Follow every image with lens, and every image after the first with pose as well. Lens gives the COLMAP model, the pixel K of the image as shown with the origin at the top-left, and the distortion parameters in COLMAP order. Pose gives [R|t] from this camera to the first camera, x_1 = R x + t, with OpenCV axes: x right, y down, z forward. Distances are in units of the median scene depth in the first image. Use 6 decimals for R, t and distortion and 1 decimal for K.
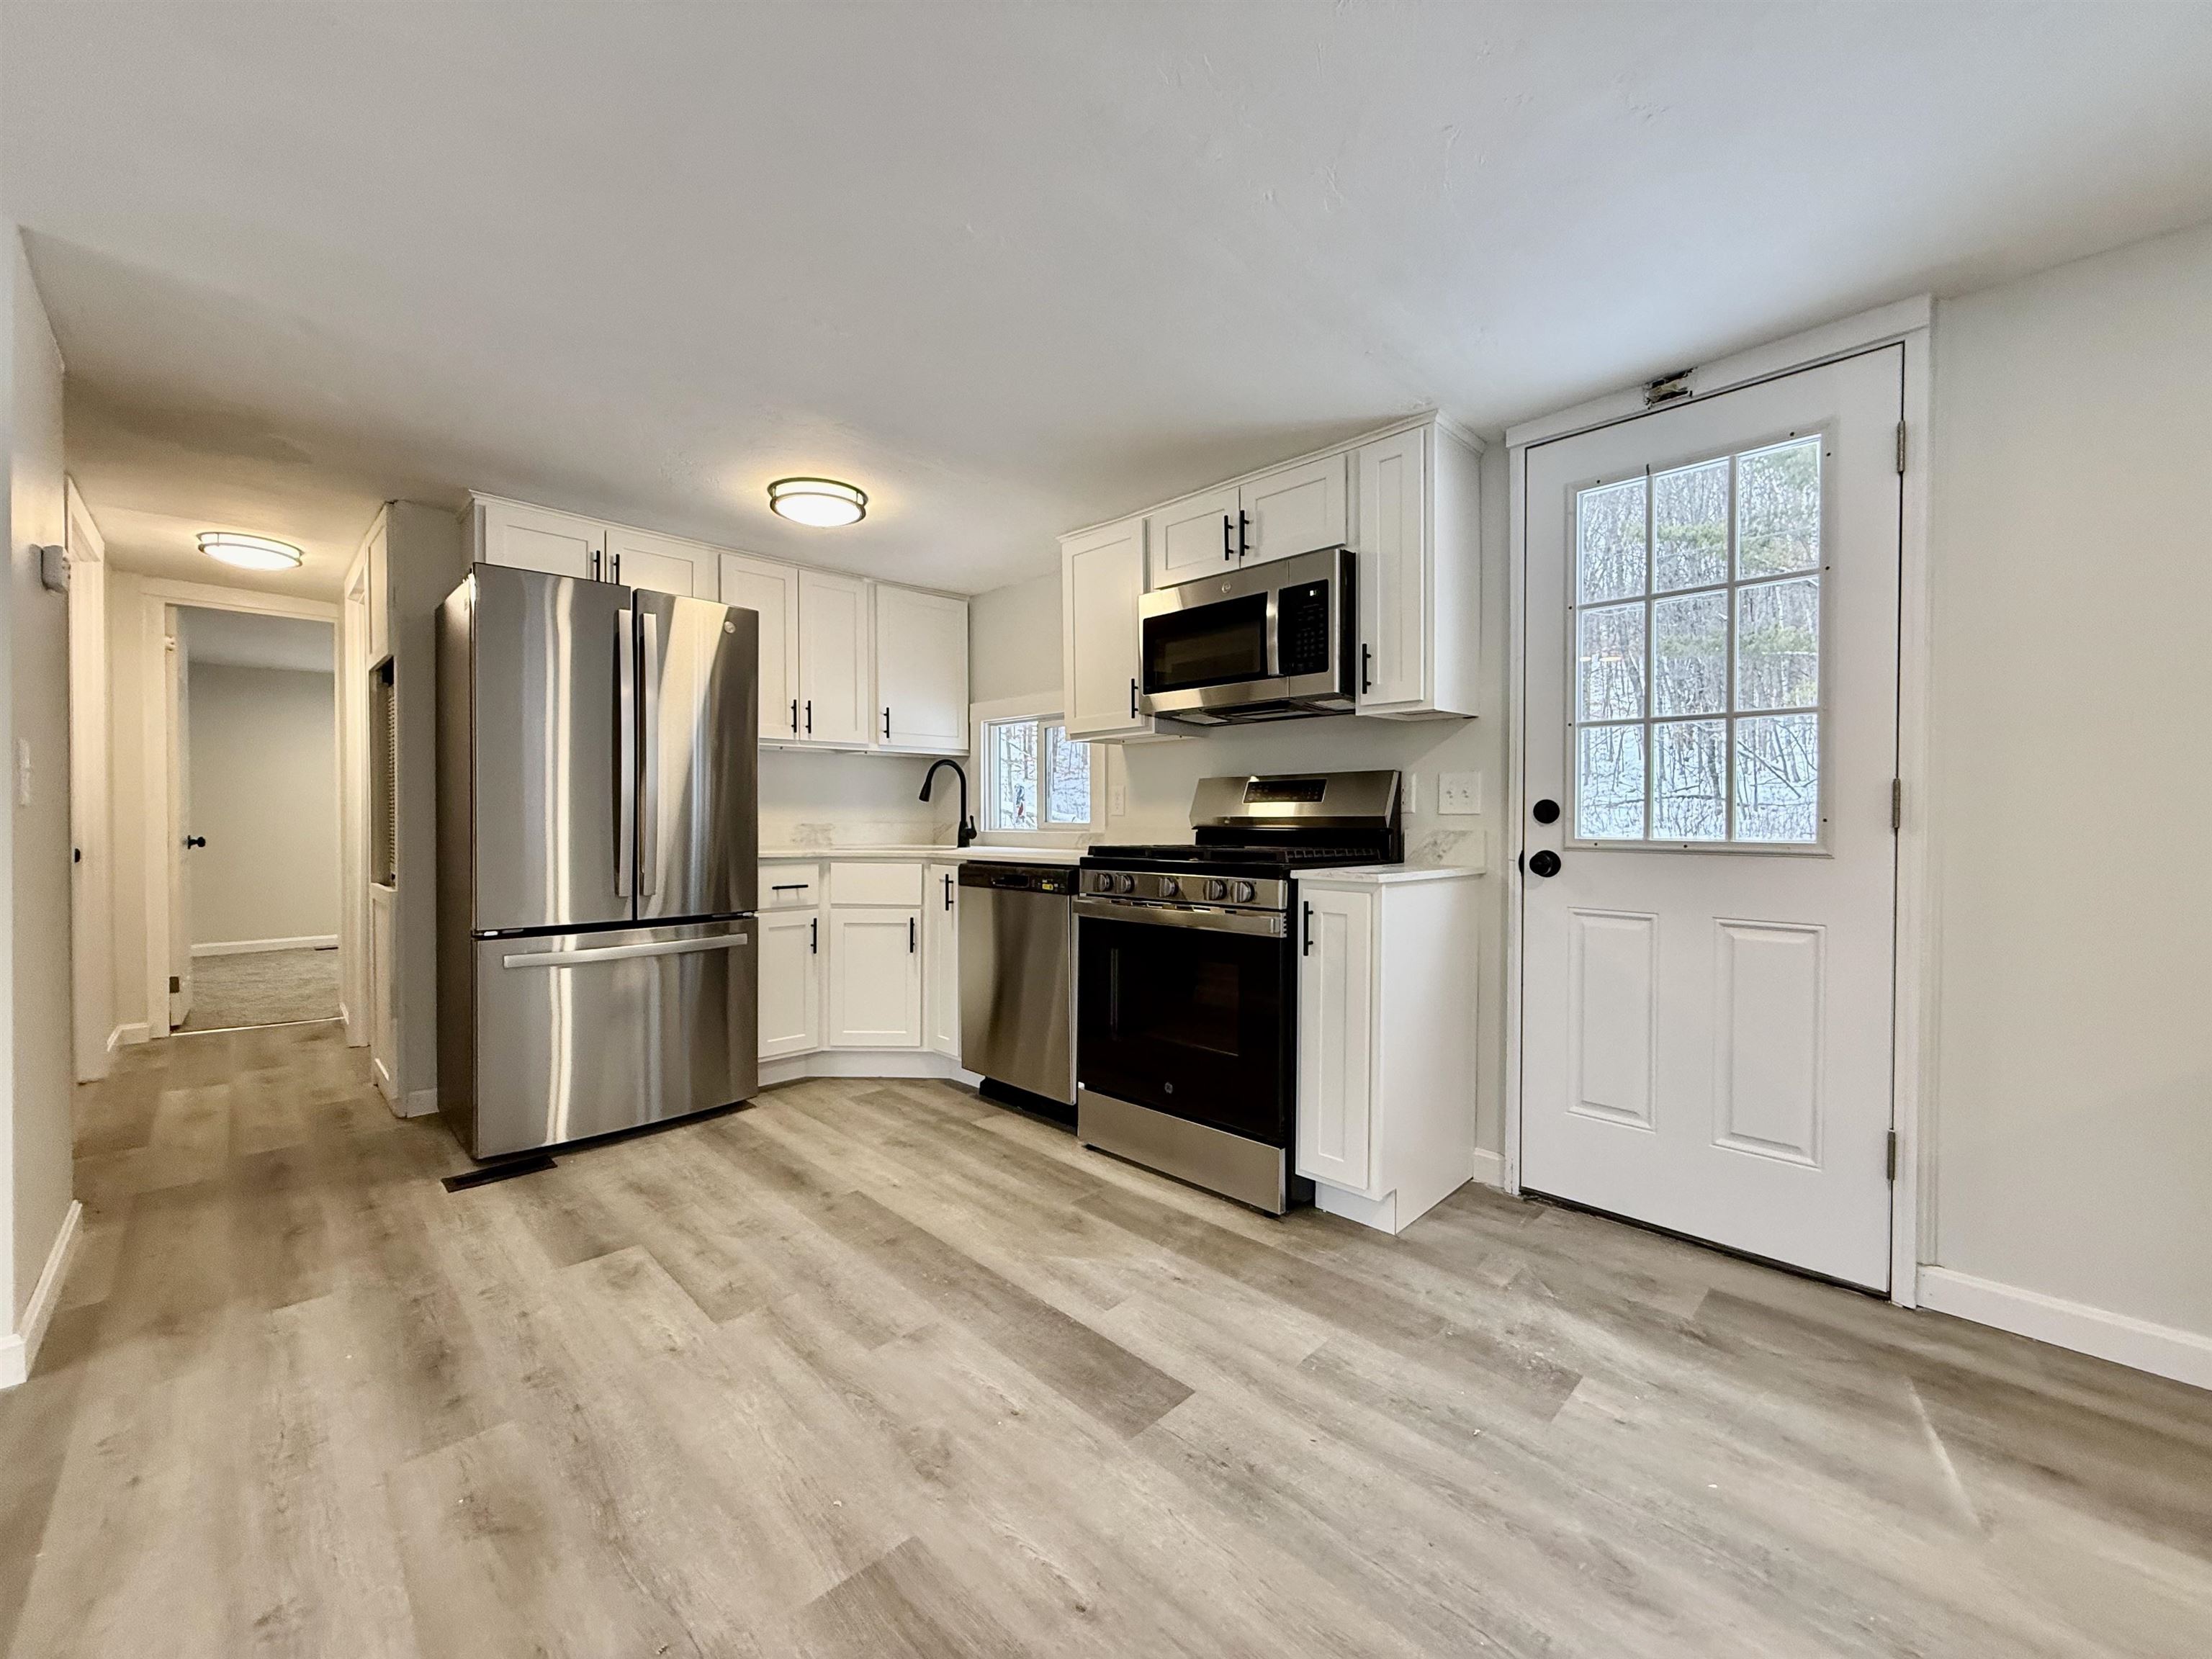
lens RADIAL K [[877.9, 0, 1100.6], [0, 877.9, 826.7], [0, 0, 1]] dist [-0.000147, -0.000417]
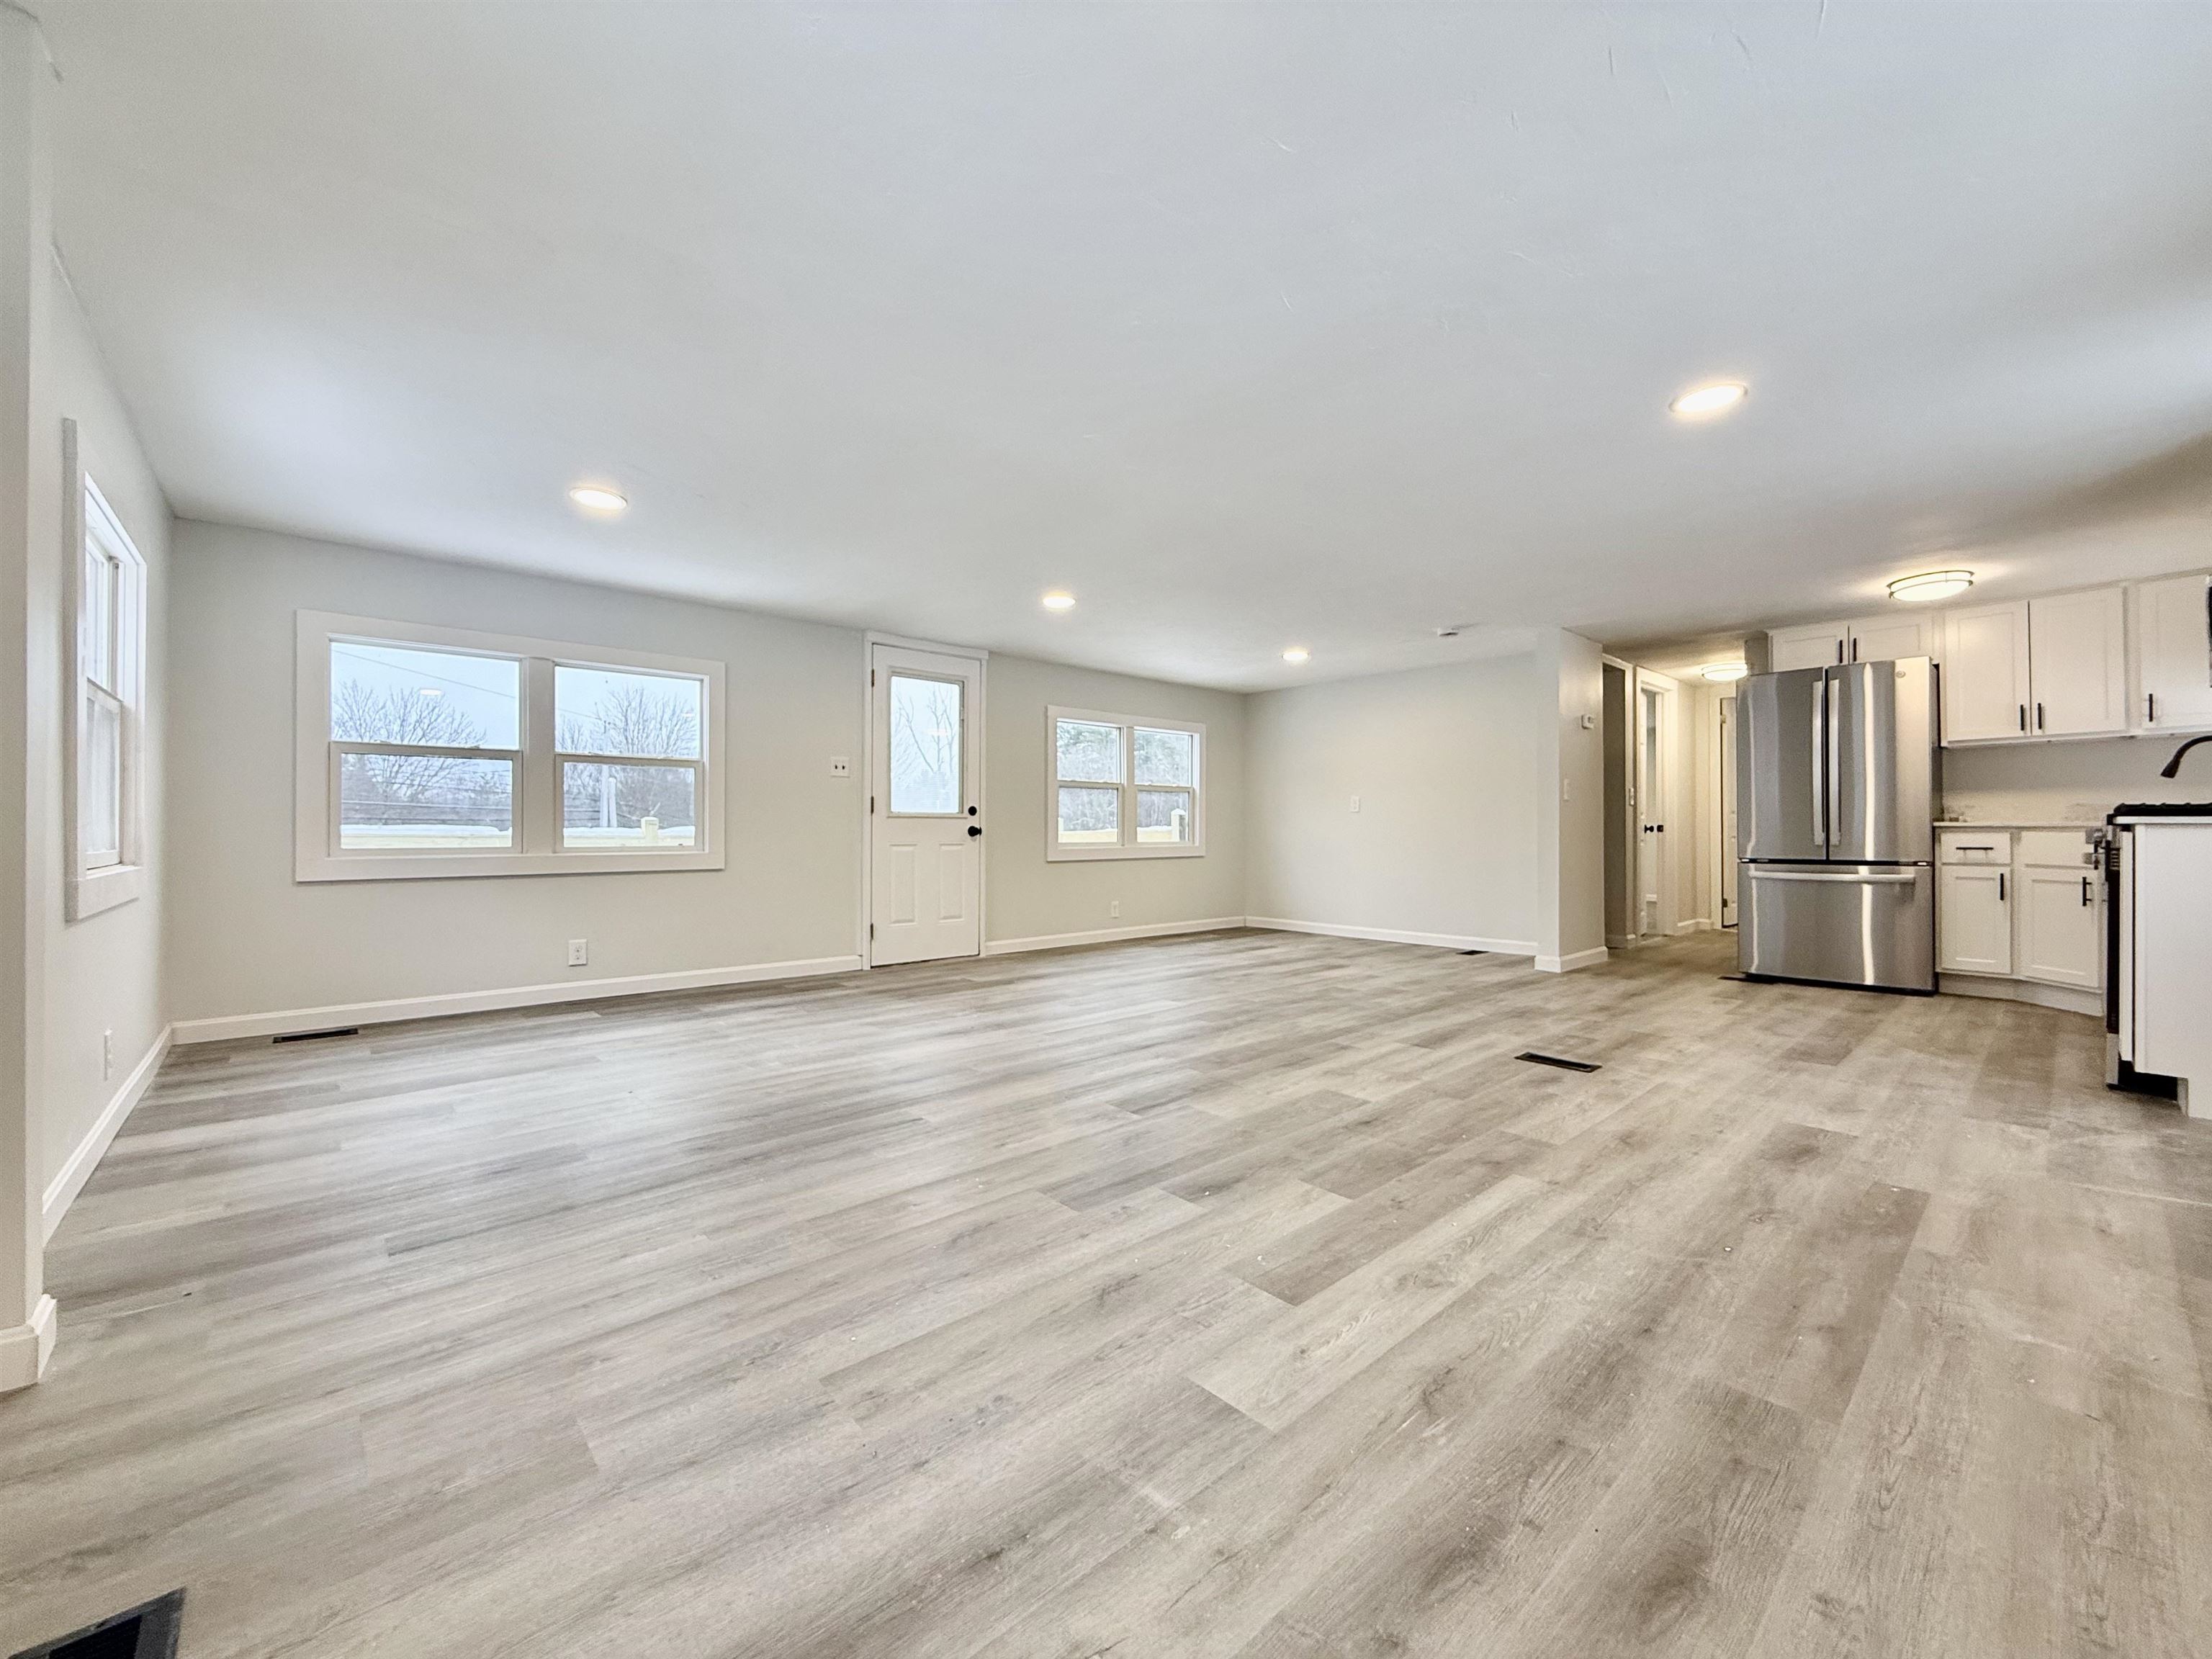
lens RADIAL K [[877.9, 0, 1100.6], [0, 877.9, 826.7], [0, 0, 1]] dist [-0.000147, -0.000417]
pose [[-0.045848, -0.009125, -0.998907, 1.453728], [-0.009732, 0.999915, -0.008687, 0.080816], [0.998901, 0.009323, -0.045933, -0.398313]]
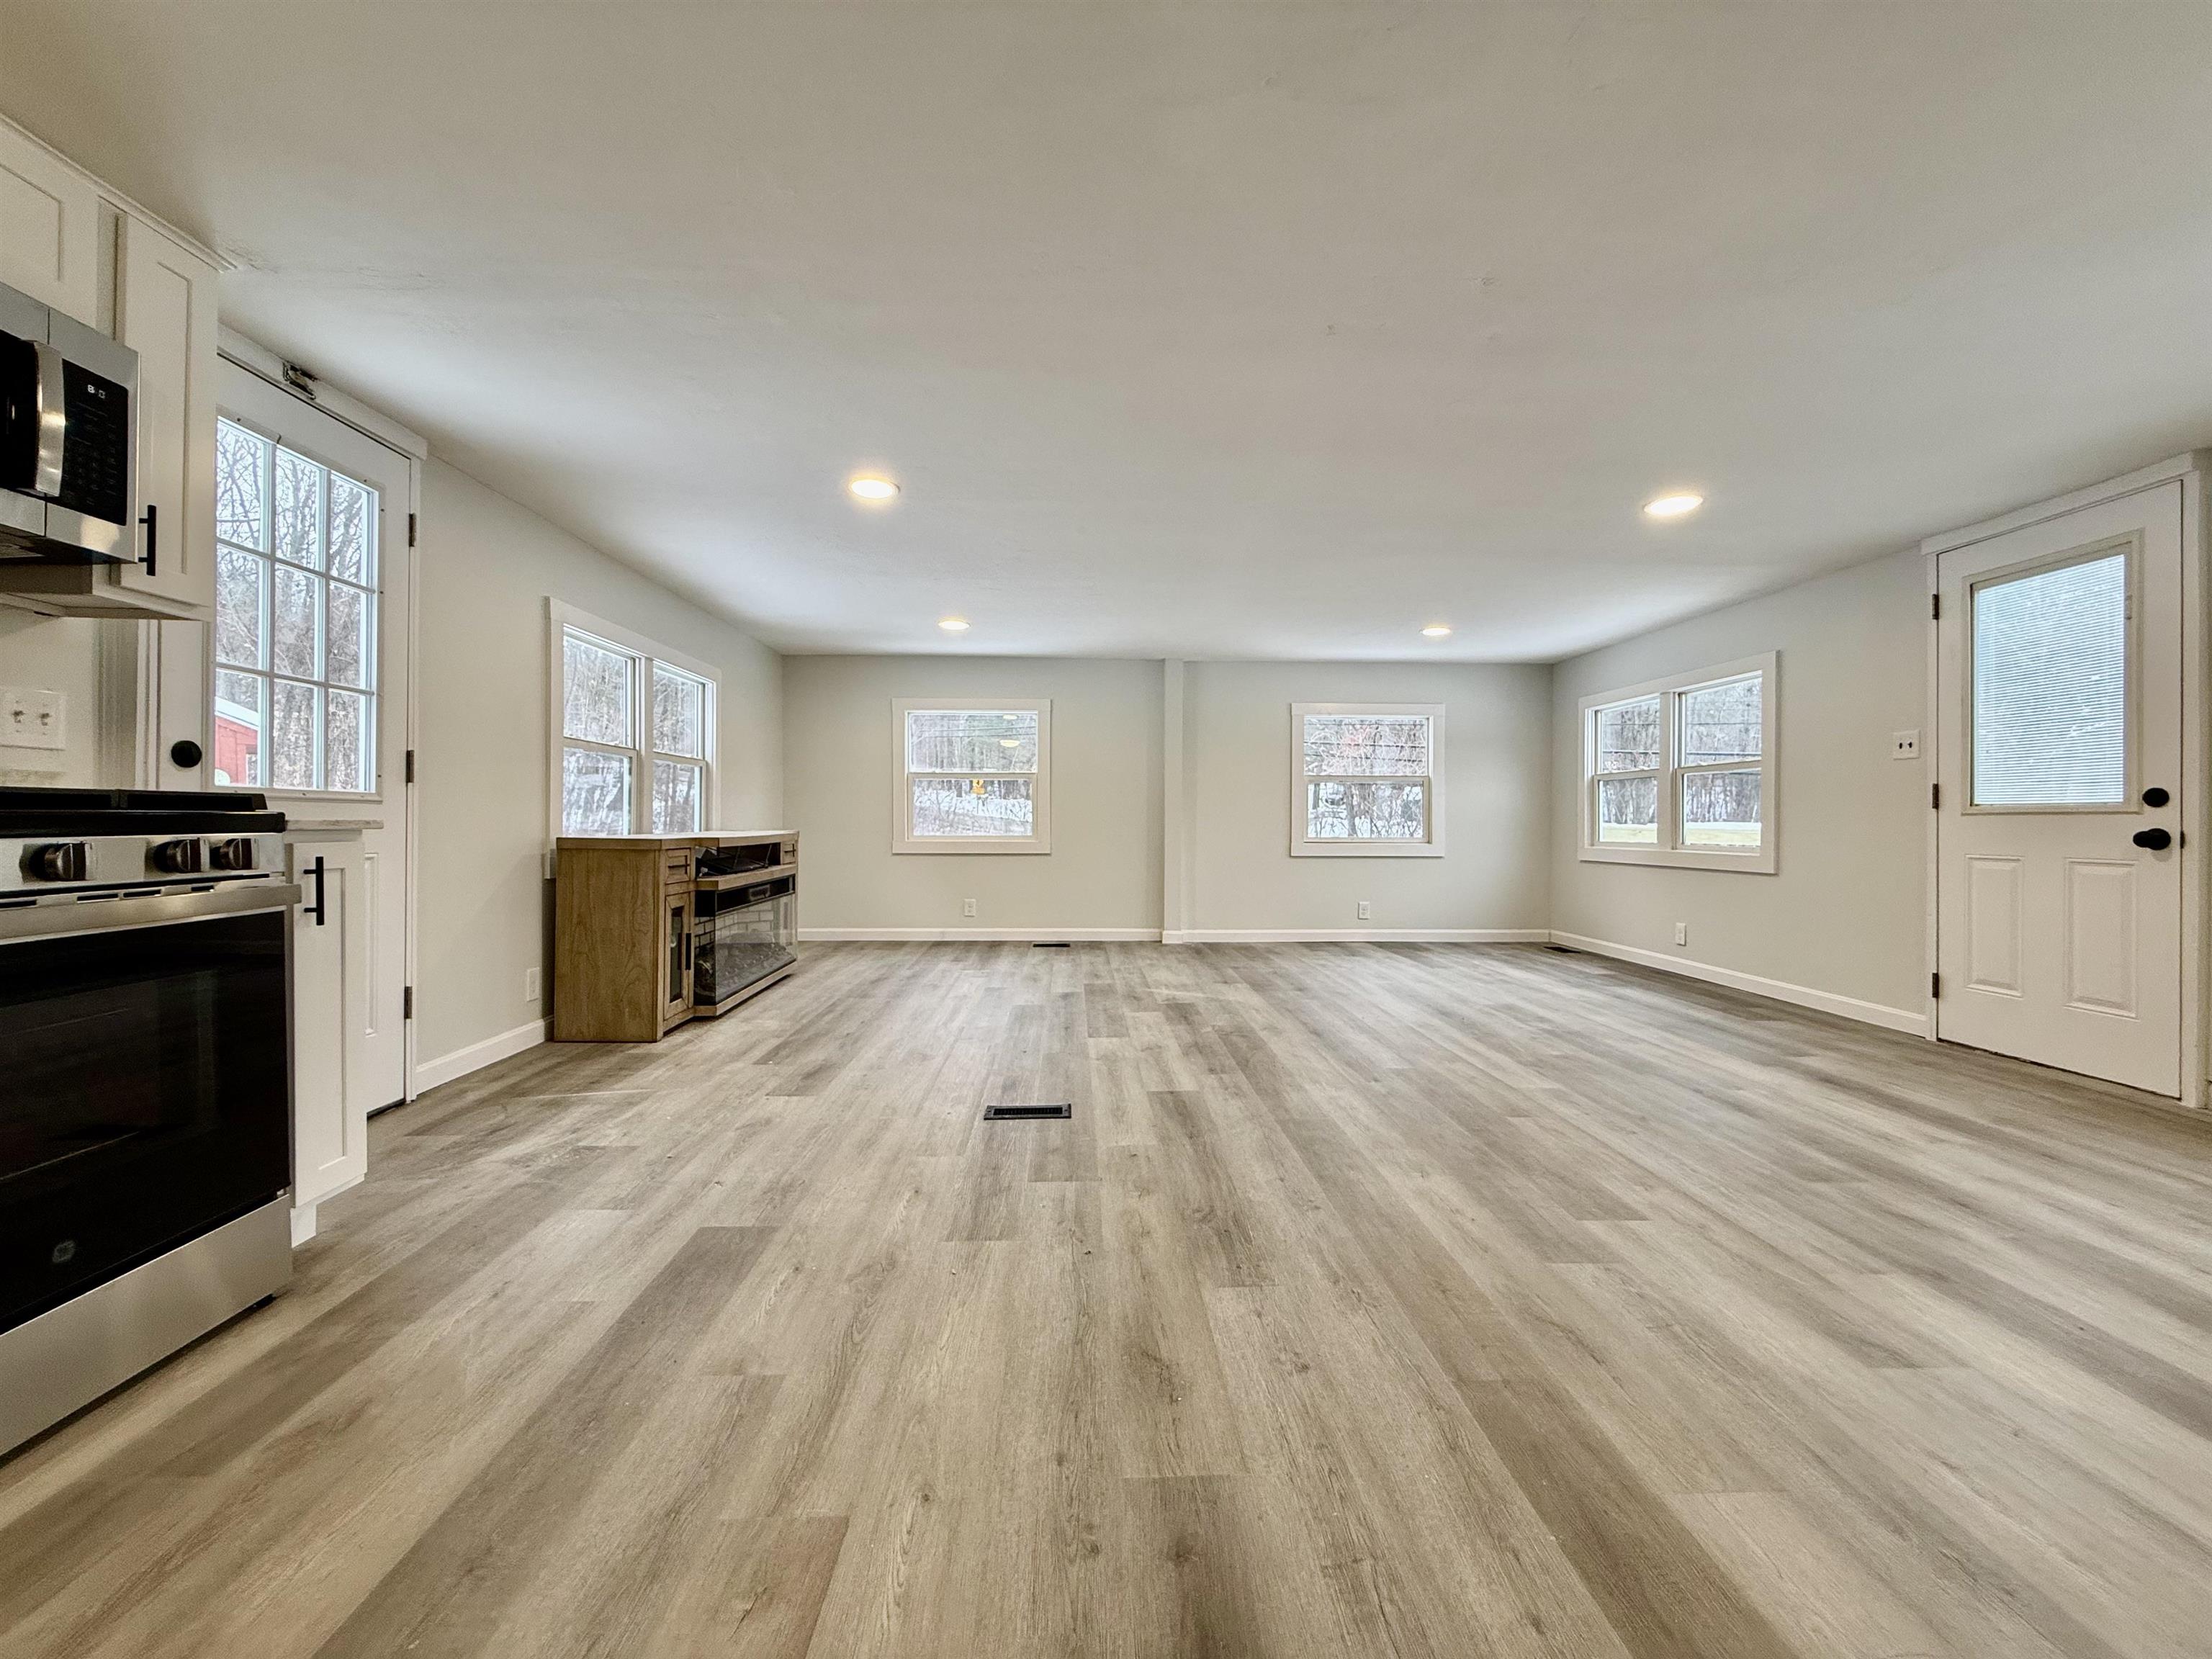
lens RADIAL K [[877.9, 0, 1100.6], [0, 877.9, 826.7], [0, 0, 1]] dist [-0.000147, -0.000417]
pose [[-0.735695, -0.010224, 0.677236, -0.743573], [-0.000275, 0.999891, 0.014796, 0.041010], [-0.677313, 0.010699, -0.735617, 0.997487]]
